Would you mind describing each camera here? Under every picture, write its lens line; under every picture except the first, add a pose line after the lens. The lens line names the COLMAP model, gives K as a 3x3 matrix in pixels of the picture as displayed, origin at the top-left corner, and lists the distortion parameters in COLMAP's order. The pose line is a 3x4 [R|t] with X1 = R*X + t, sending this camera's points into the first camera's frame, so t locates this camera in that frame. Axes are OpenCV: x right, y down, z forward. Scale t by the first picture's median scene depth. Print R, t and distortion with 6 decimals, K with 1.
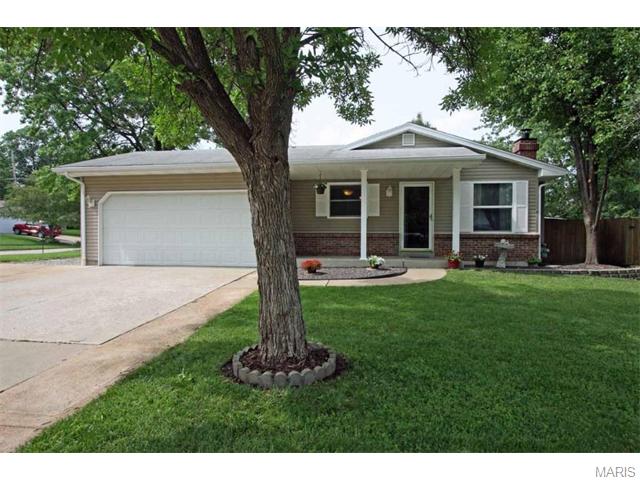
lens RADIAL K [[389.9, 0, 319.0], [0, 389.9, 244.5], [0, 0, 1]] dist [-0.021283, 0.000465]
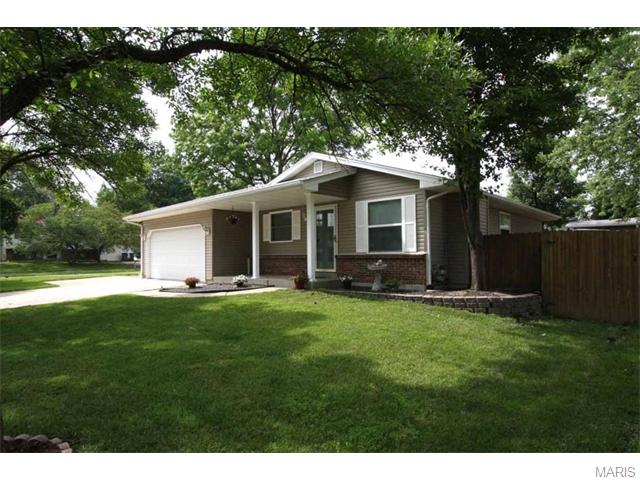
lens RADIAL K [[389.9, 0, 319.0], [0, 389.9, 244.5], [0, 0, 1]] dist [-0.021283, 0.000465]
pose [[0.813387, -0.027022, -0.581096, 0.872722], [-0.005923, 0.998484, -0.054722, 0.001274], [0.581693, 0.047952, 0.811994, 0.146538]]
